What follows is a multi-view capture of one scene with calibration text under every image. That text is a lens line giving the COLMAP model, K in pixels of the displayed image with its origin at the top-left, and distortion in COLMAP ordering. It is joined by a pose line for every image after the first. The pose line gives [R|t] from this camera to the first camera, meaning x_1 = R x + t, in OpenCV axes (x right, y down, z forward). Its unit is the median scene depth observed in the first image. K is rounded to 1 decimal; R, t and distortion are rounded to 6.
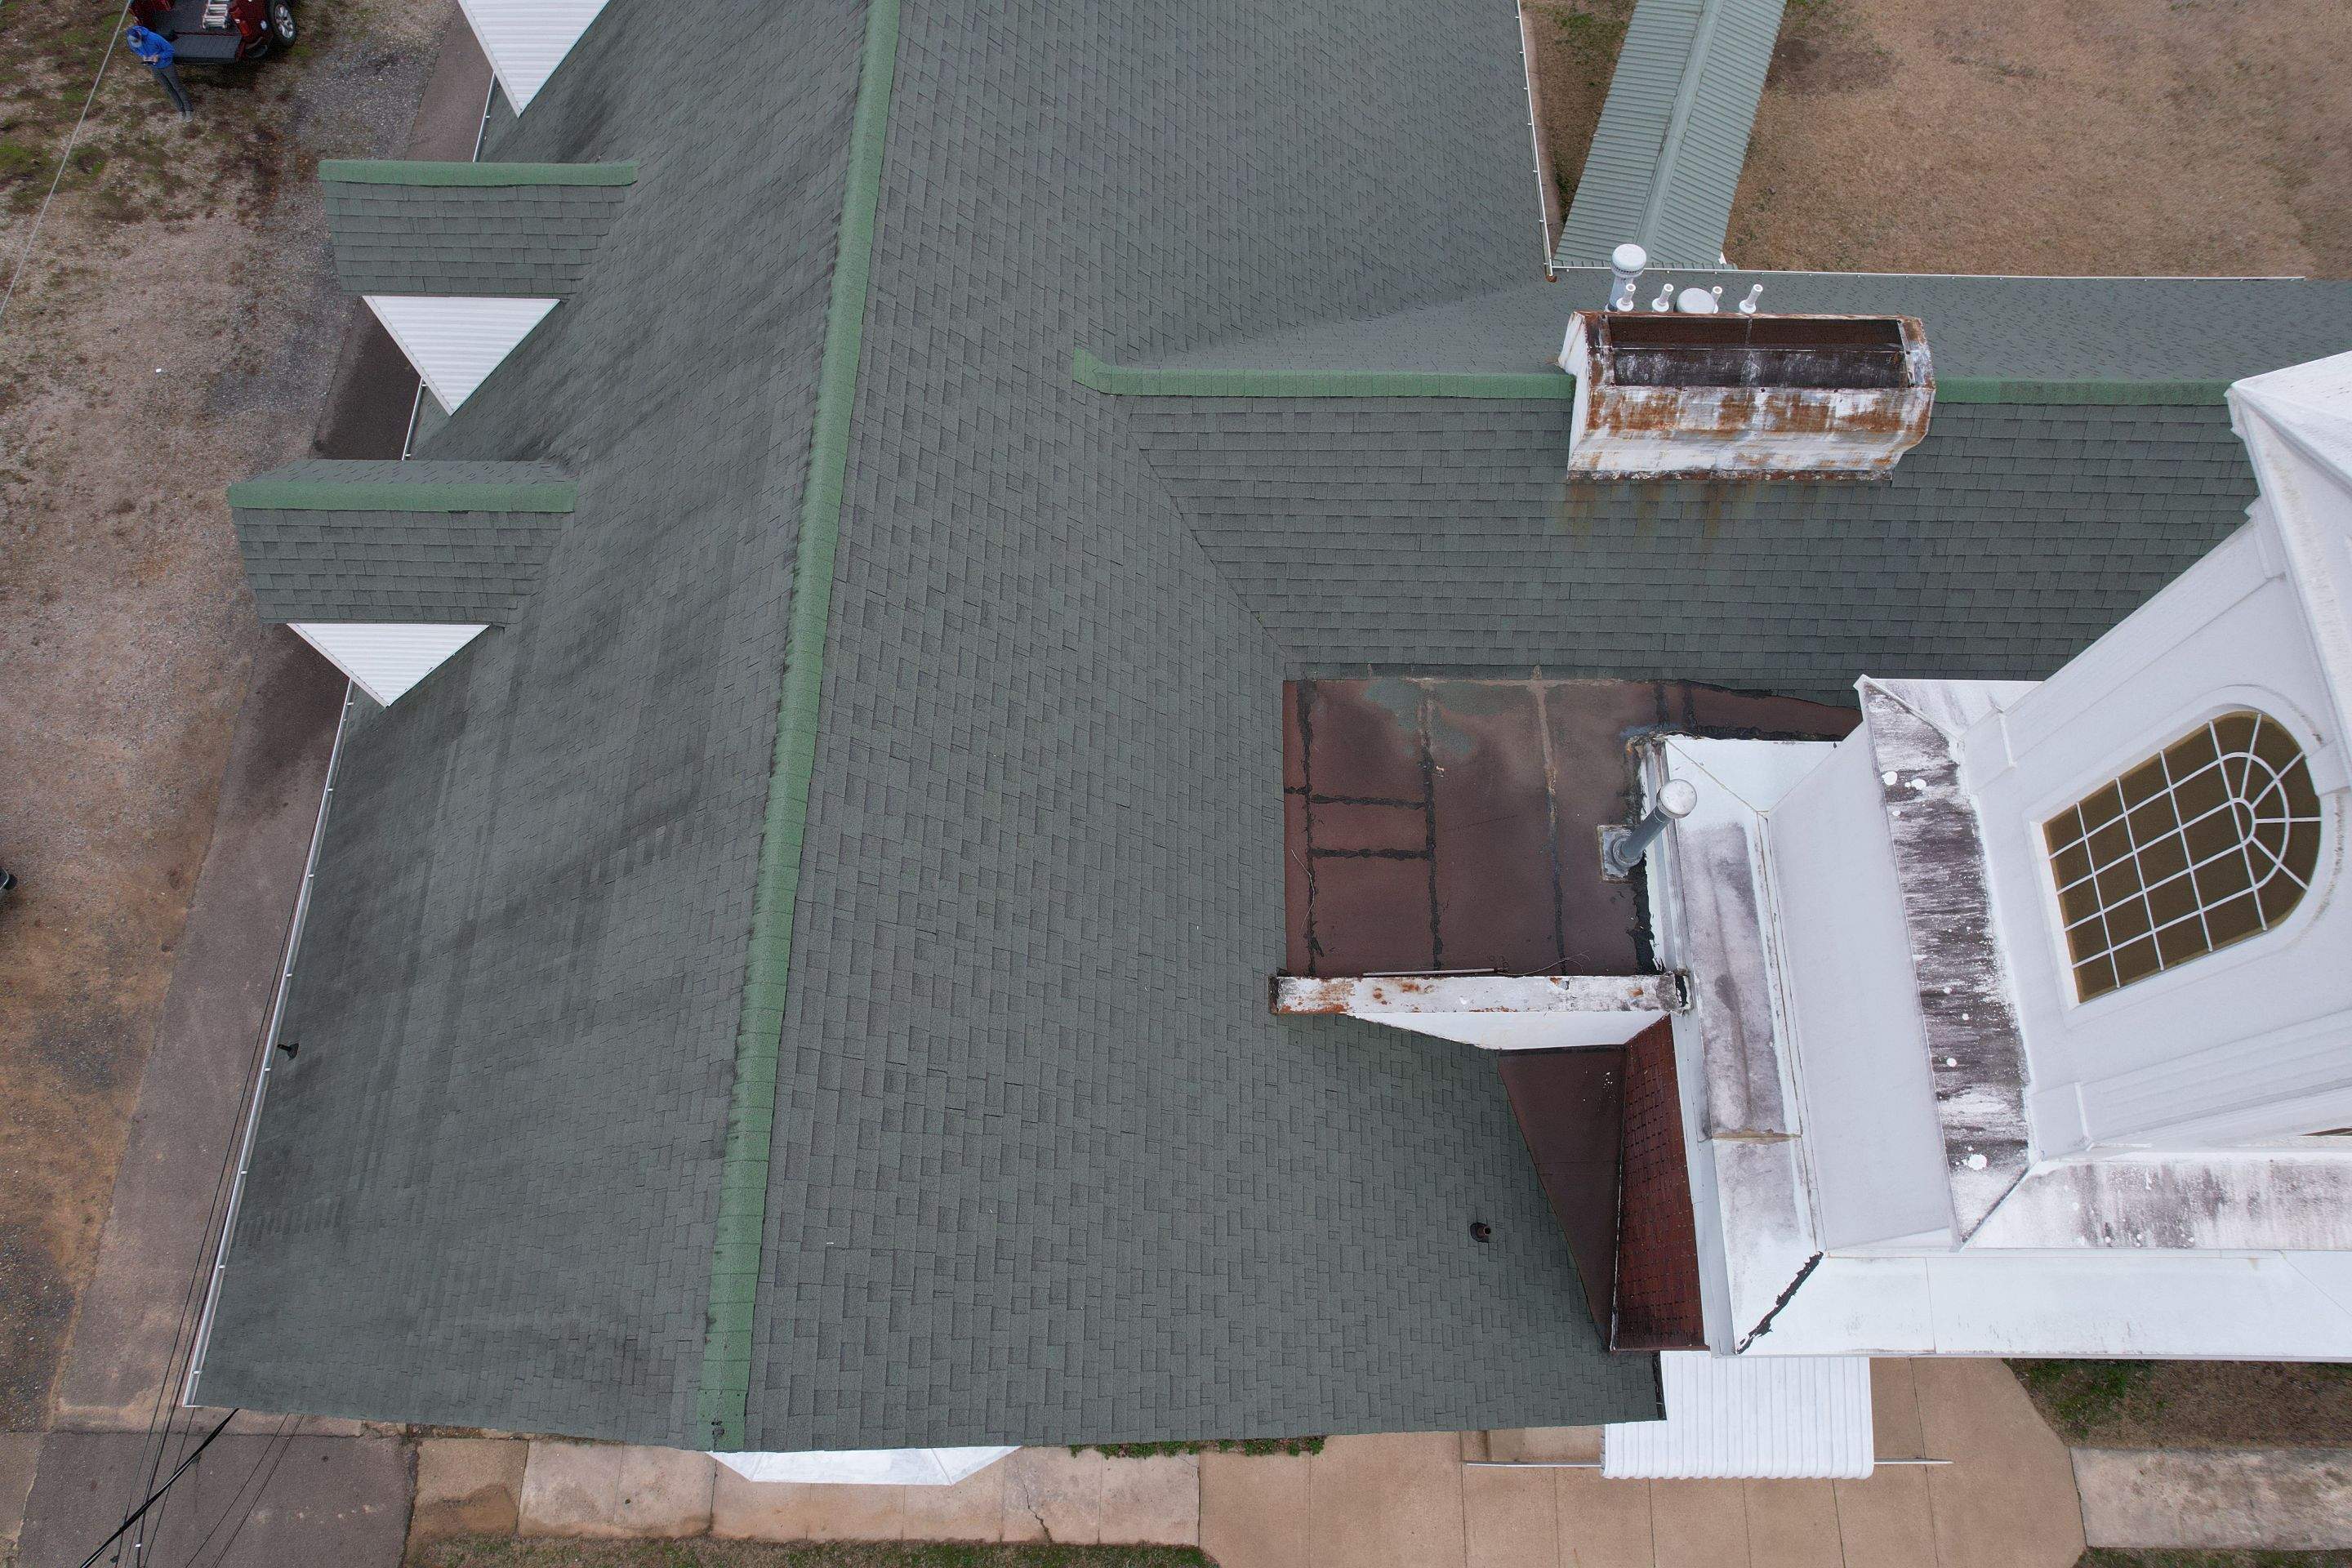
lens RADIAL K [[1497.5, 0, 1182.1], [0, 1497.5, 785.1], [0, 0, 1]] dist [-0.061641, 0.054514]
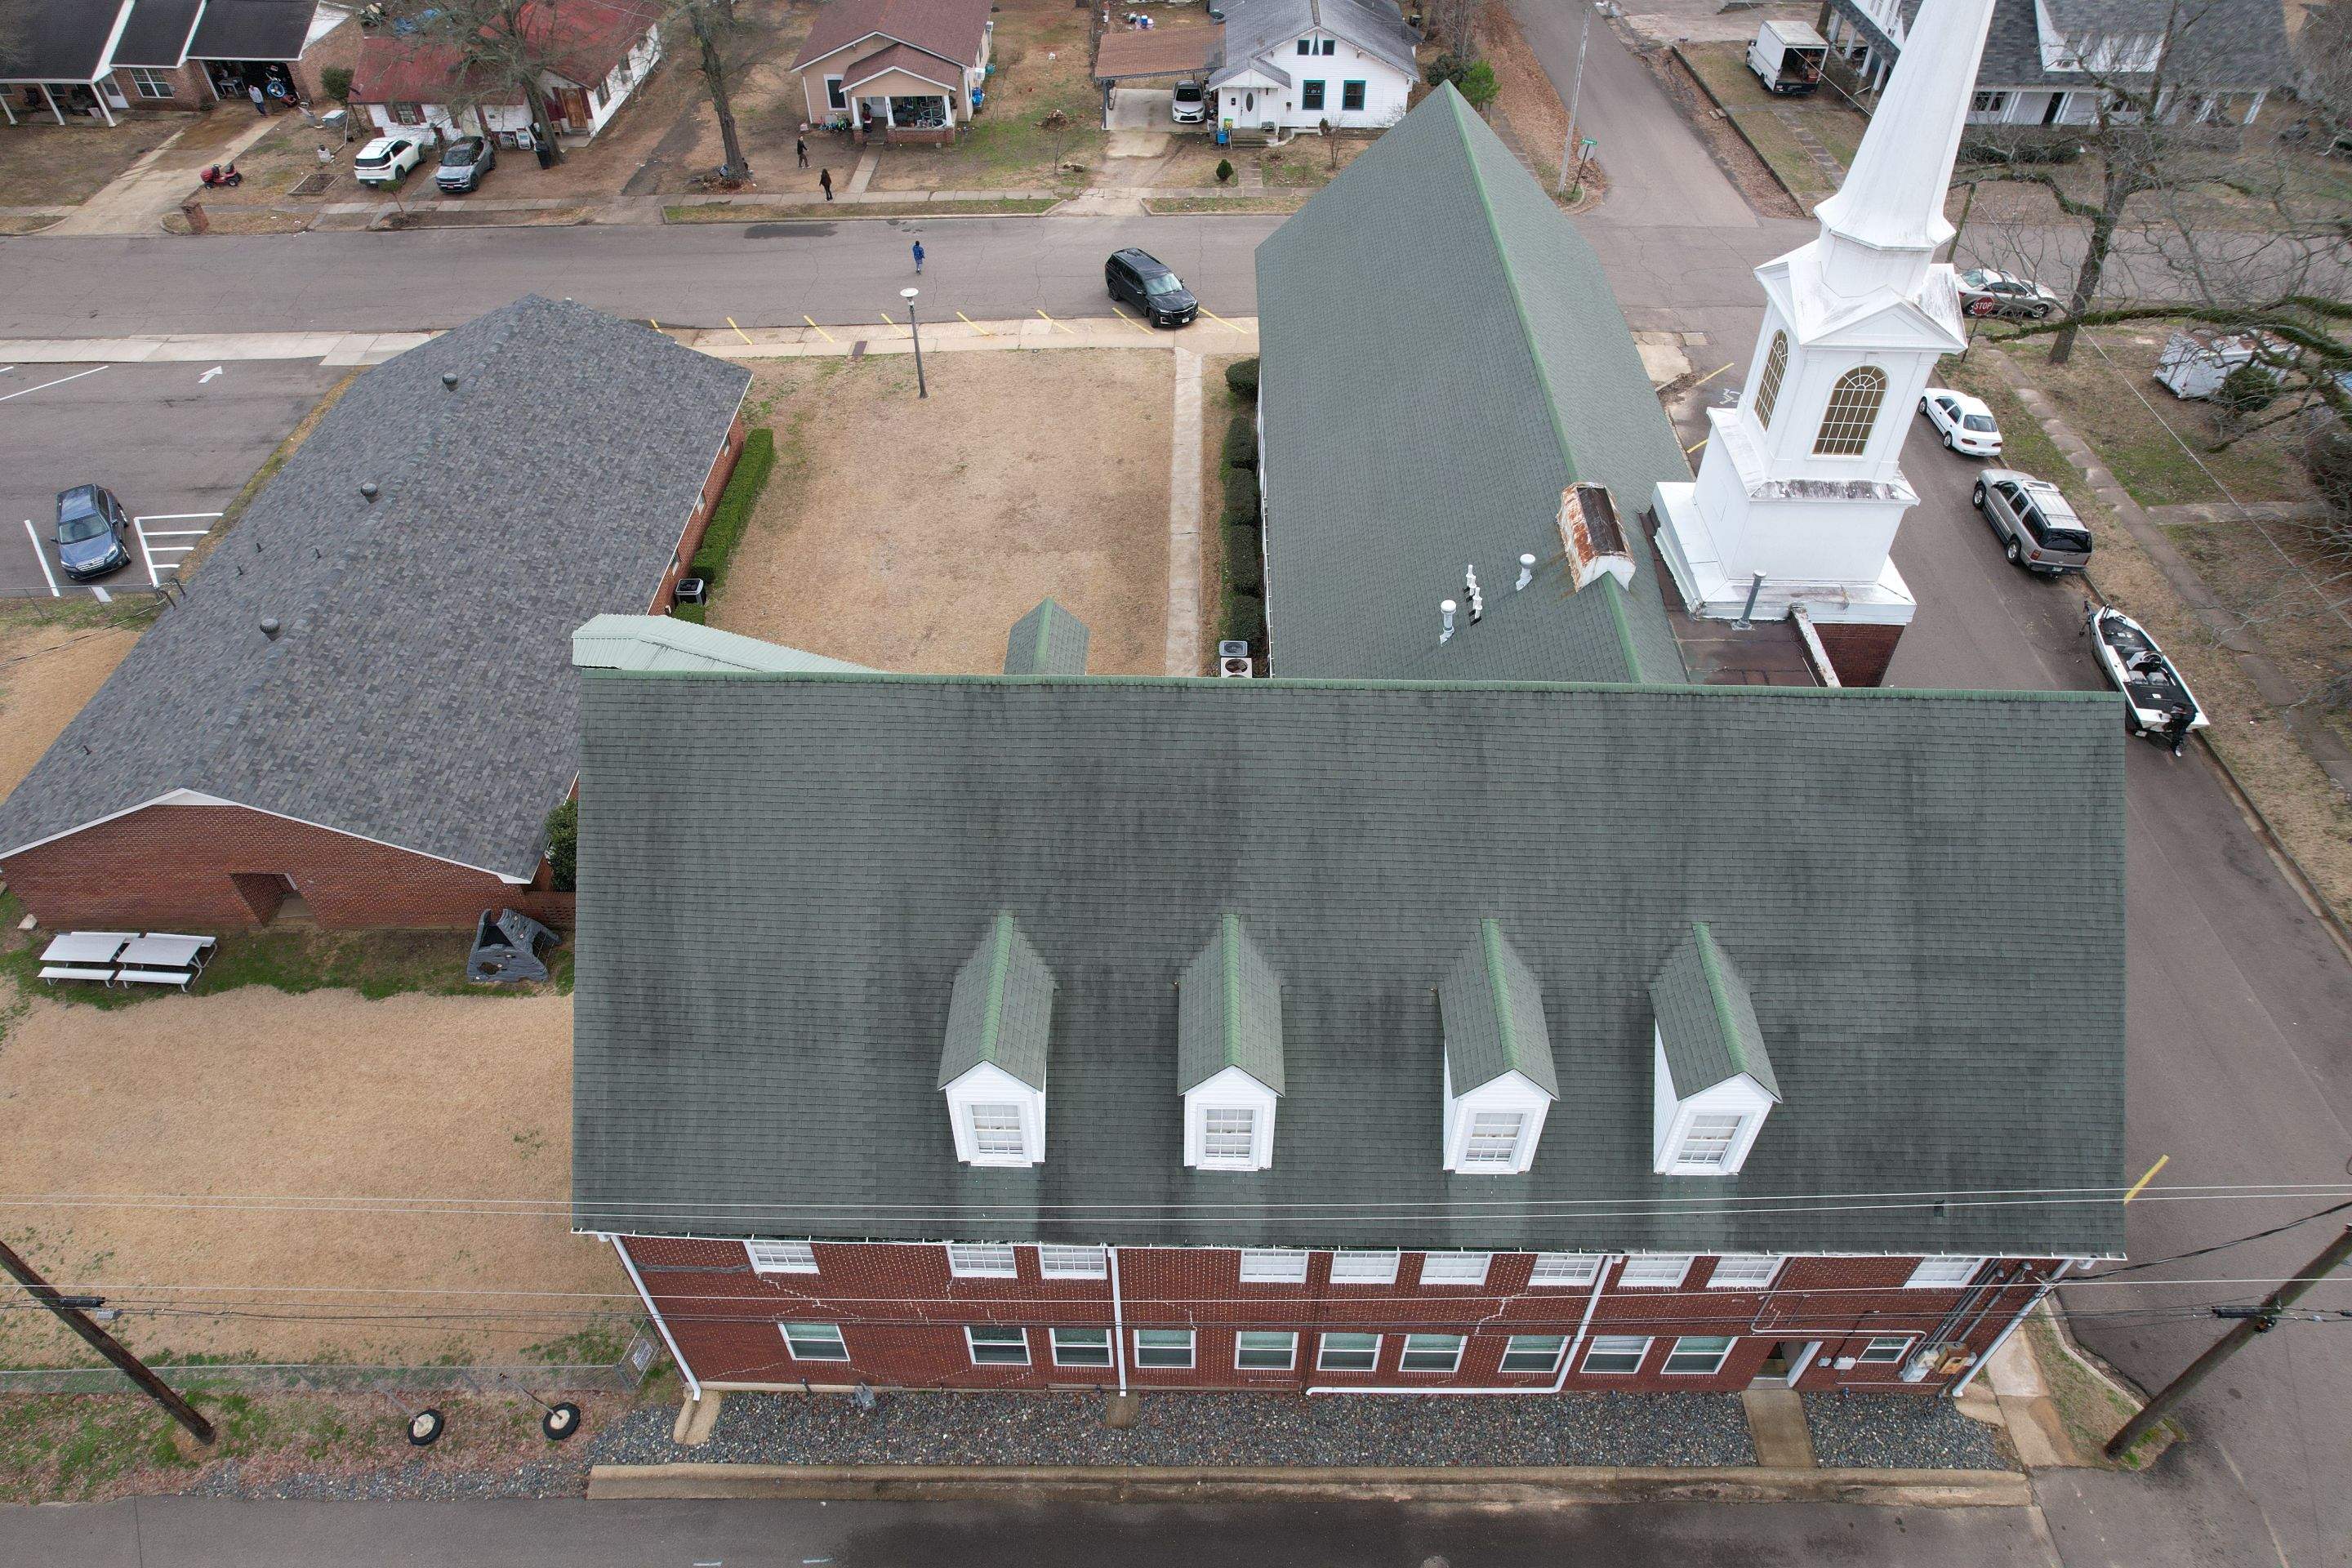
lens RADIAL K [[1505.5, 0, 1181.6], [0, 1505.5, 786.4], [0, 0, 1]] dist [-0.075548, 0.069256]
pose [[0.010406, -0.698321, 0.715709, -0.896871], [0.929872, 0.269979, 0.249899, -0.724724], [-0.367736, 0.662918, 0.652158, -0.087027]]
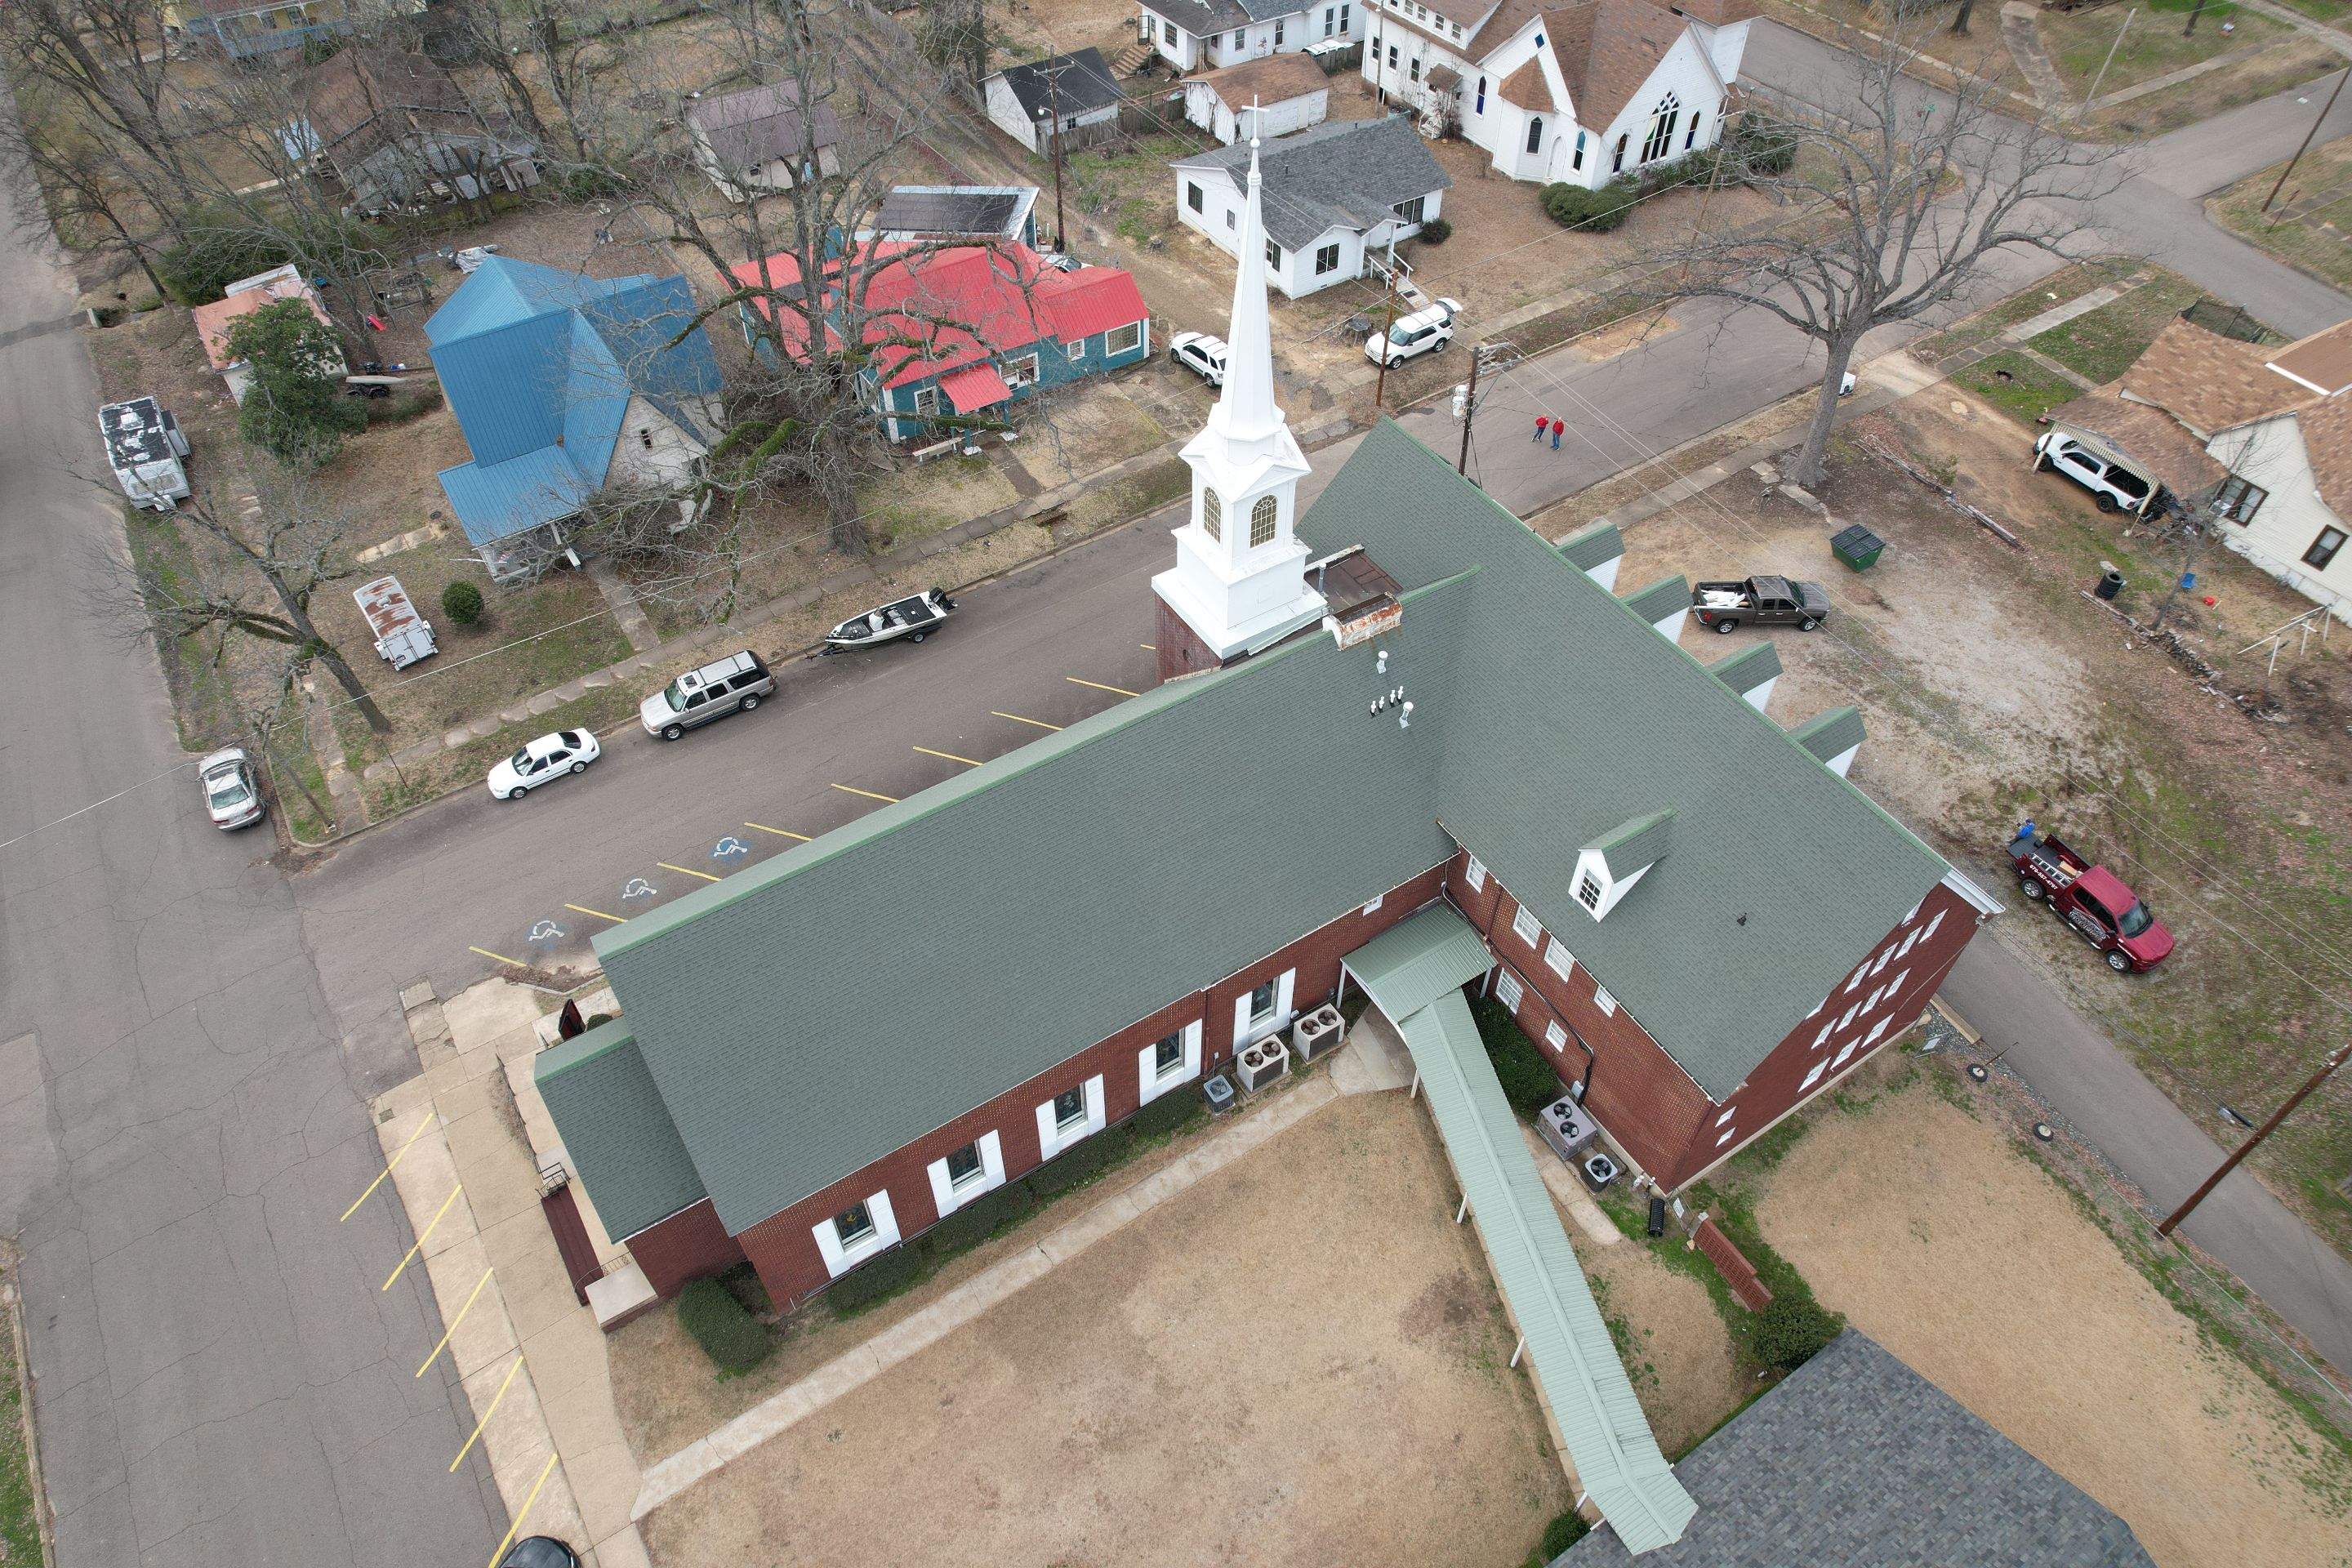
lens RADIAL K [[1505.5, 0, 1181.6], [0, 1505.5, 778.6], [0, 0, 1]] dist [-0.075548, 0.069256]
pose [[-0.839346, 0.396418, -0.371955, 1.276798], [-0.508938, -0.332652, 0.793930, -1.765997], [0.190997, 0.855684, 0.480962, -0.401342]]
